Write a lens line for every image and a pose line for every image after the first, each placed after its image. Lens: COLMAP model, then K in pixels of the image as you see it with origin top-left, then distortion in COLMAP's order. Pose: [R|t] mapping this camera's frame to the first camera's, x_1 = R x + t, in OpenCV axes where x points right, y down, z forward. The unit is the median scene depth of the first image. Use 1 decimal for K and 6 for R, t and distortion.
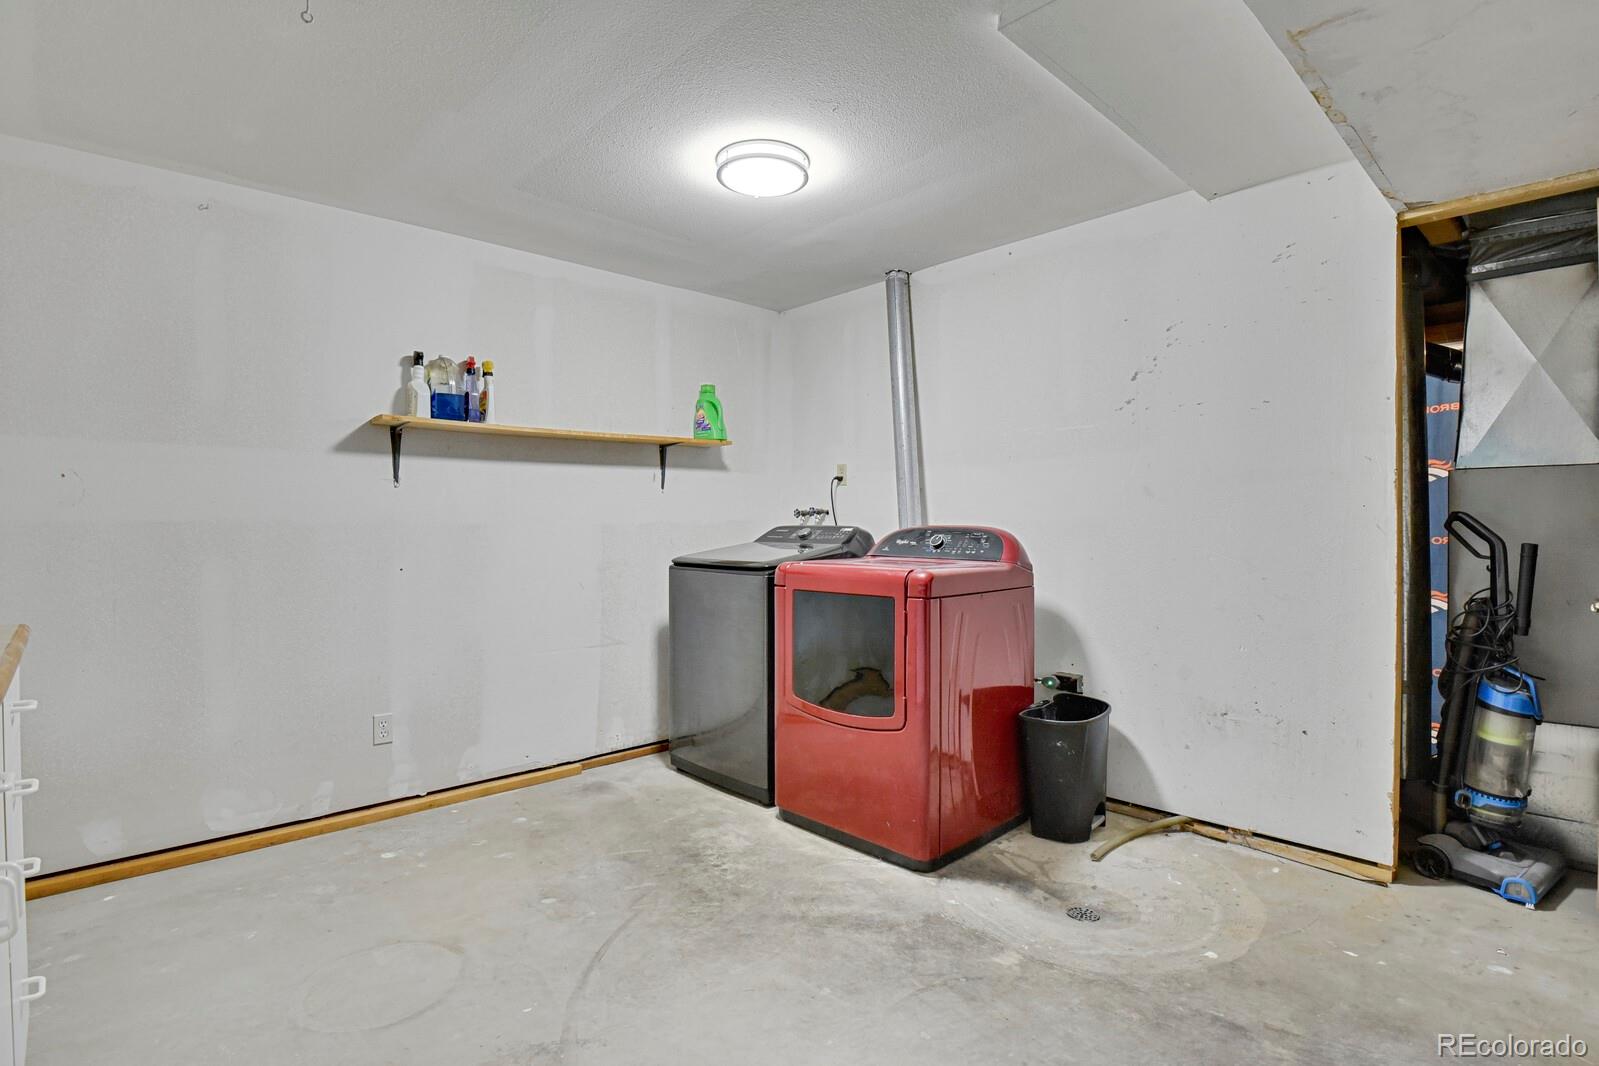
lens RADIAL K [[781.4, 0, 807.2], [0, 781.4, 534.1], [0, 0, 1]] dist [-0.021497, -0.004689]
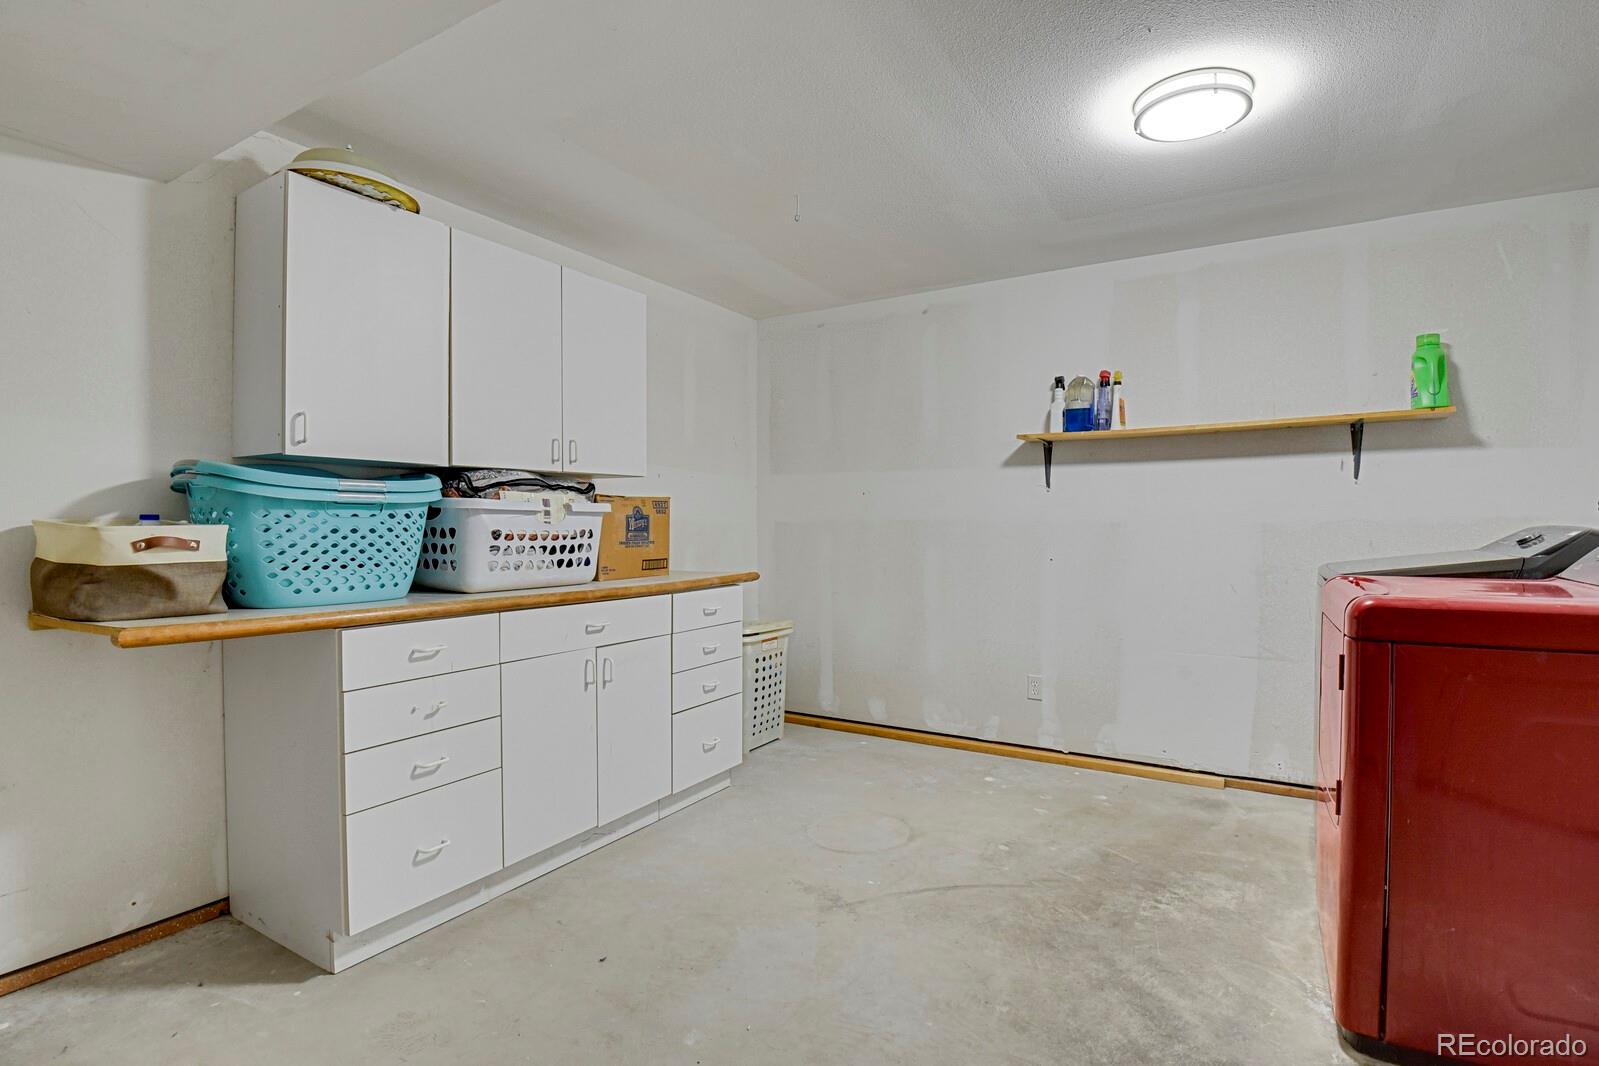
lens RADIAL K [[781.4, 0, 807.2], [0, 781.4, 527.2], [0, 0, 1]] dist [-0.021497, -0.004689]
pose [[0.269810, 0.010412, -0.962857, 0.548903], [-0.012369, 0.999897, 0.007347, -0.009108], [0.962834, 0.009927, 0.269911, 0.310876]]
